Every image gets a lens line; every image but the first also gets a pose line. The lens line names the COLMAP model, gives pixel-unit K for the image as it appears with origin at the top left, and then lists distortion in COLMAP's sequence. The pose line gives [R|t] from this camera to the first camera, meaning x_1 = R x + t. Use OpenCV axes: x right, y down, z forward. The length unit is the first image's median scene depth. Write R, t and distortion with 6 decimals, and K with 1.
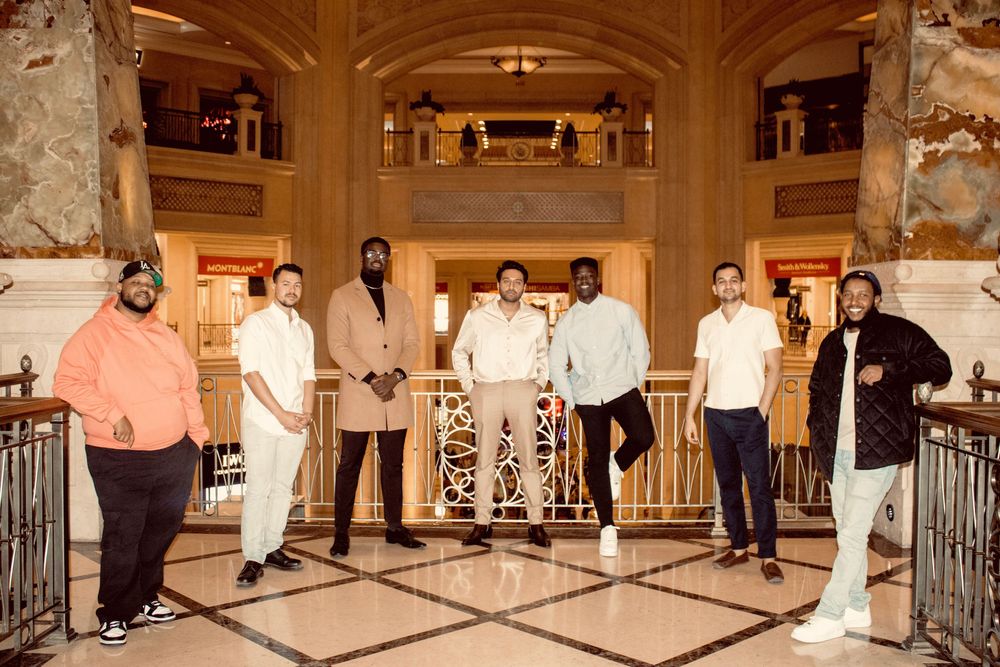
lens RADIAL K [[999.8, 0, 500.0], [0, 999.8, 333.5], [0, 0, 1]] dist [-0.005336, -0.001342]
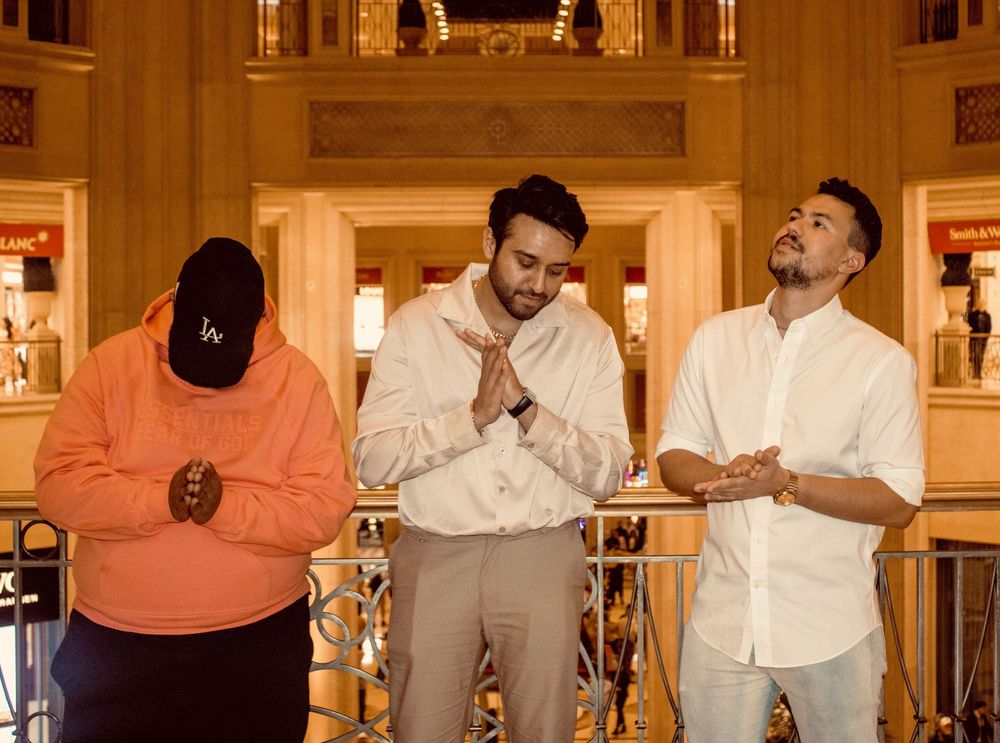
lens RADIAL K [[1572.9, 0, 500.0], [0, 1572.9, 371.5], [0, 0, 1]] dist [-0.005884, 0.016345]
pose [[0.999812, -0.009417, 0.016934, 0.002498], [0.009182, 0.999861, 0.013912, -0.002238], [-0.017063, -0.013754, 0.999760, 0.105251]]
